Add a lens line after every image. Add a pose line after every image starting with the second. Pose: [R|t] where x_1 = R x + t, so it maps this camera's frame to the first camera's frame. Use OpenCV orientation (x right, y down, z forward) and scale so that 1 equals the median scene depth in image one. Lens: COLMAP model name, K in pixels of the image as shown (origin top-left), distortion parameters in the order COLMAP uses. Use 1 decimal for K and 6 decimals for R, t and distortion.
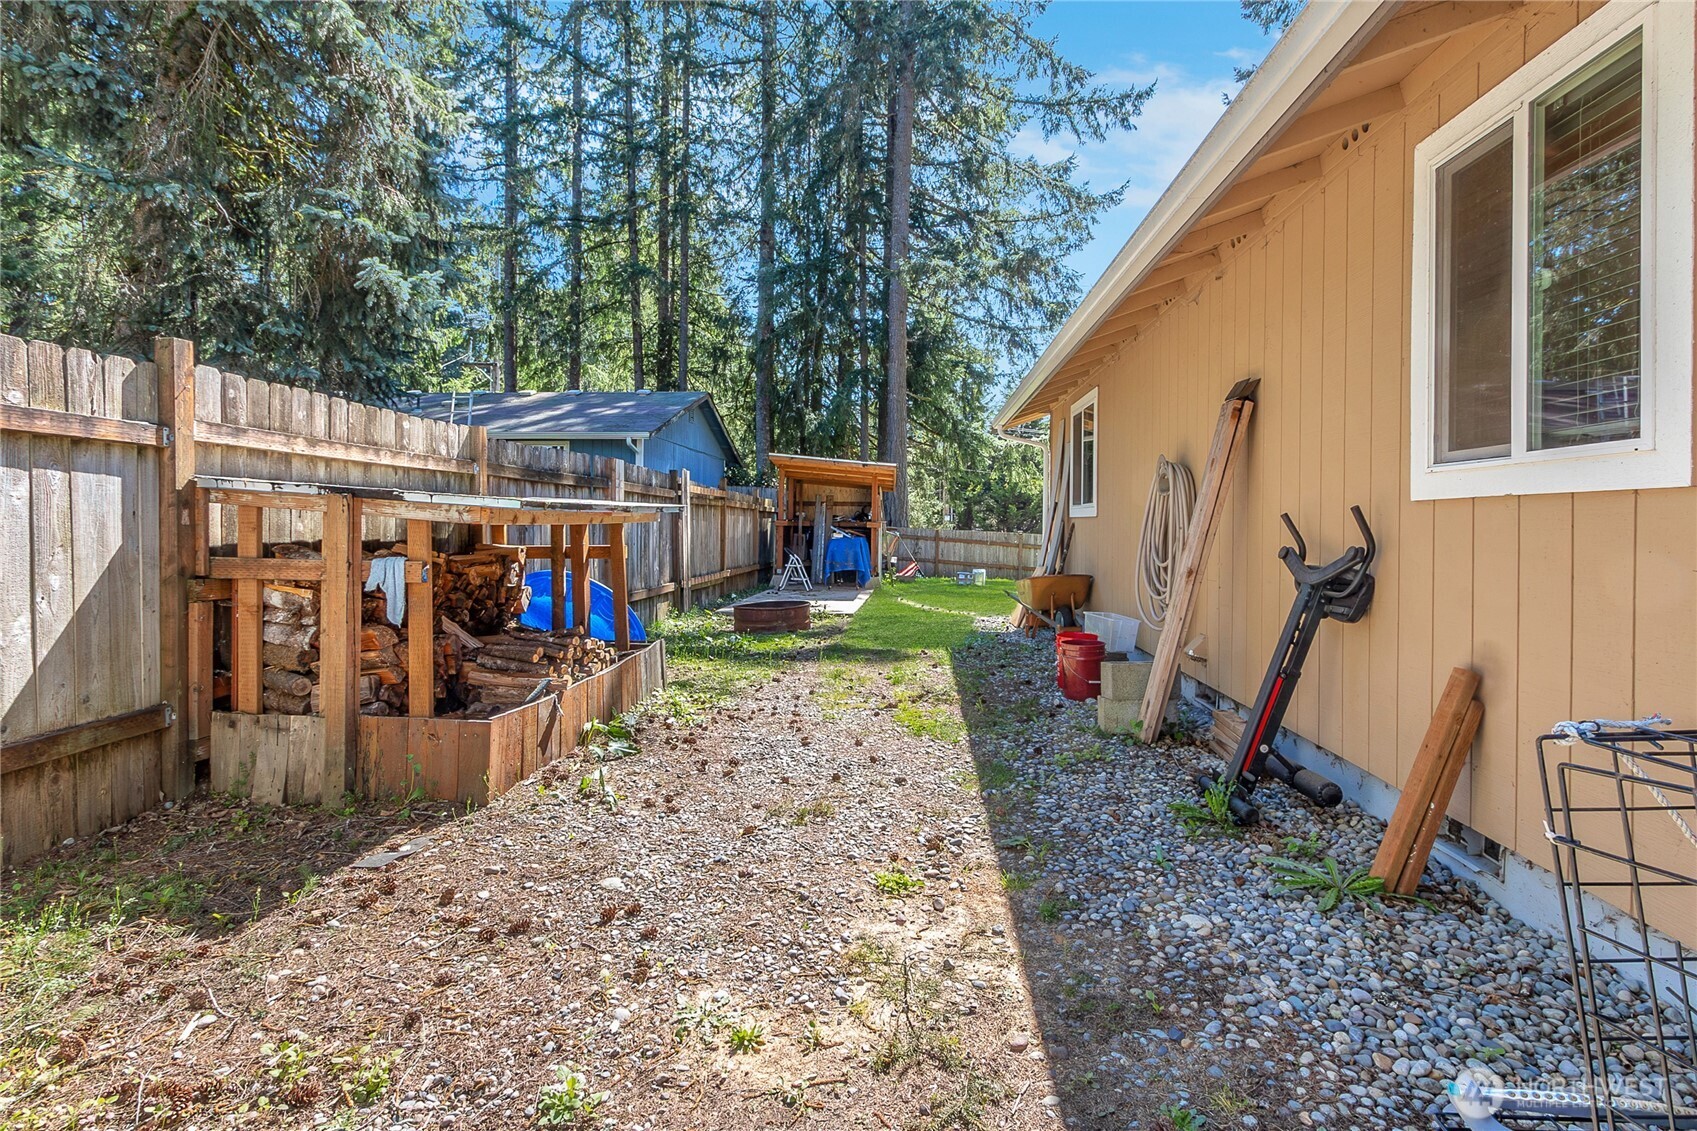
lens RADIAL K [[808.5, 0, 859.6], [0, 808.5, 530.2], [0, 0, 1]] dist [0.008243, -0.000411]
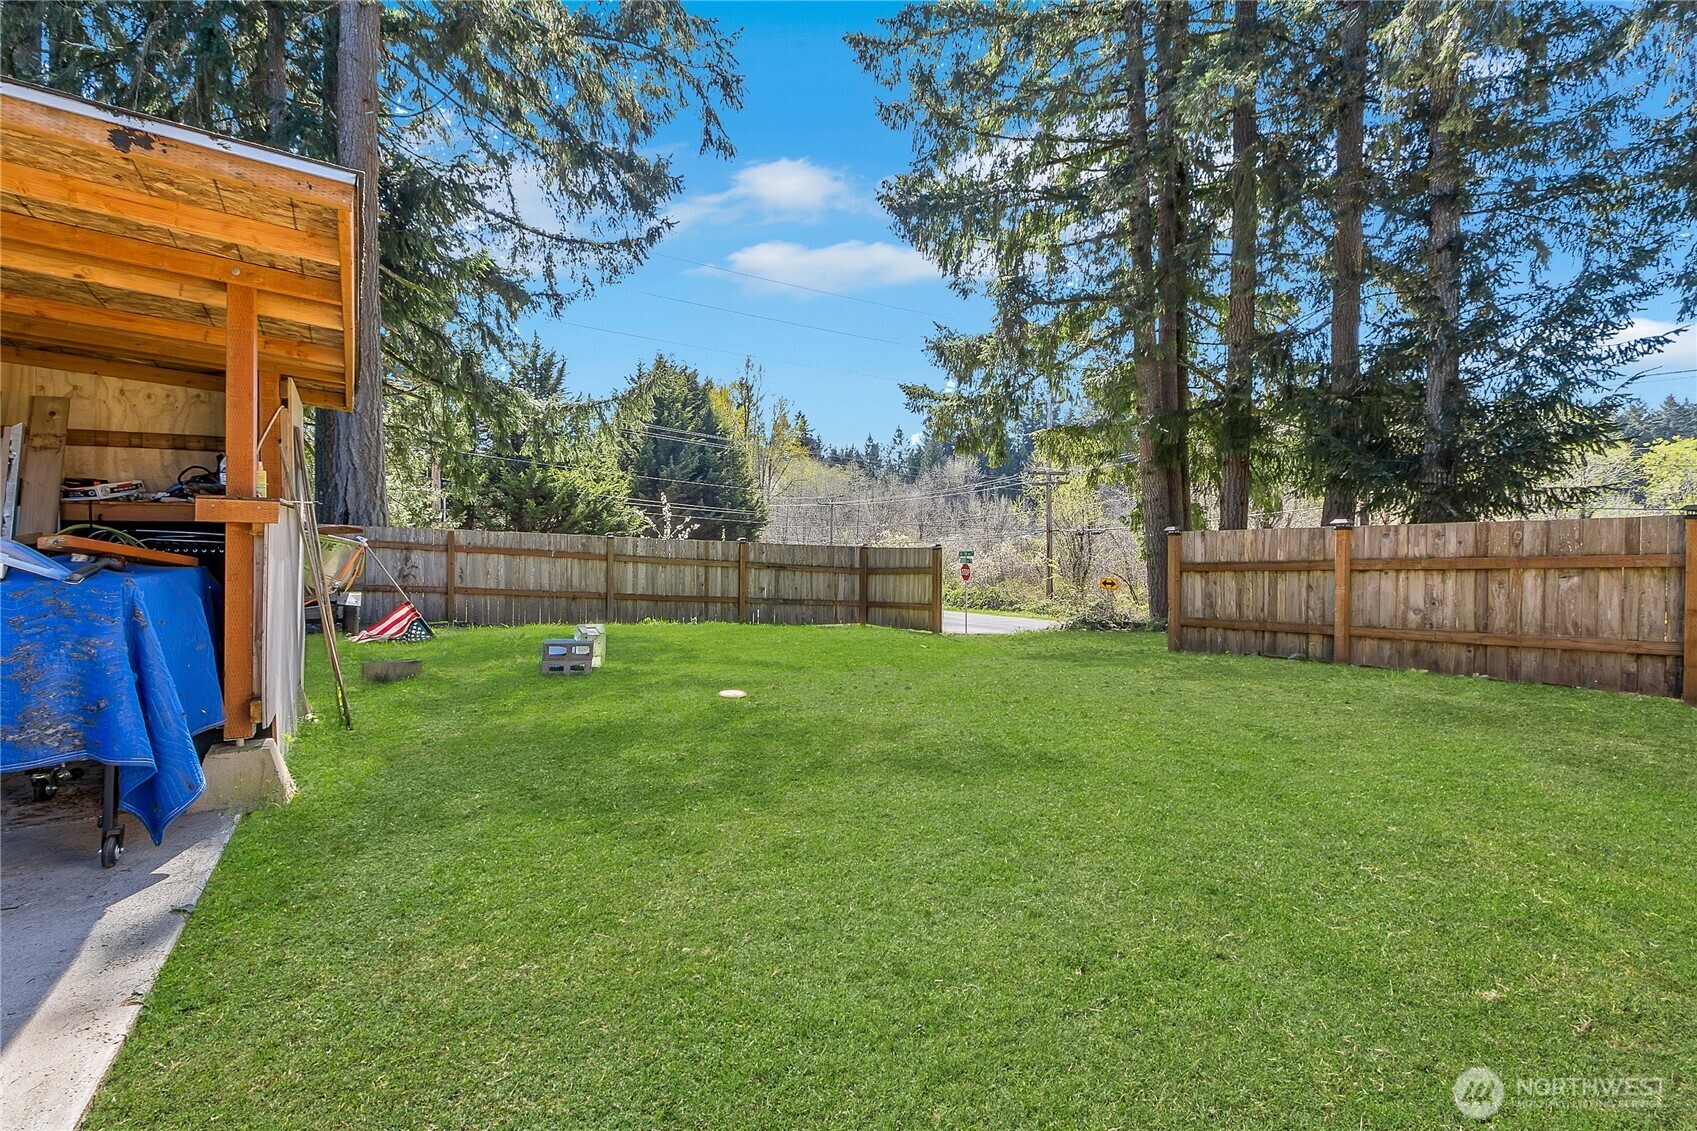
lens RADIAL K [[808.5, 0, 859.6], [0, 808.5, 530.2], [0, 0, 1]] dist [0.008243, -0.000411]
pose [[0.825624, -0.003414, 0.564210, 0.017601], [0.003227, 0.999994, 0.001328, -0.000864], [-0.564212, 0.000724, 0.825630, 0.410384]]
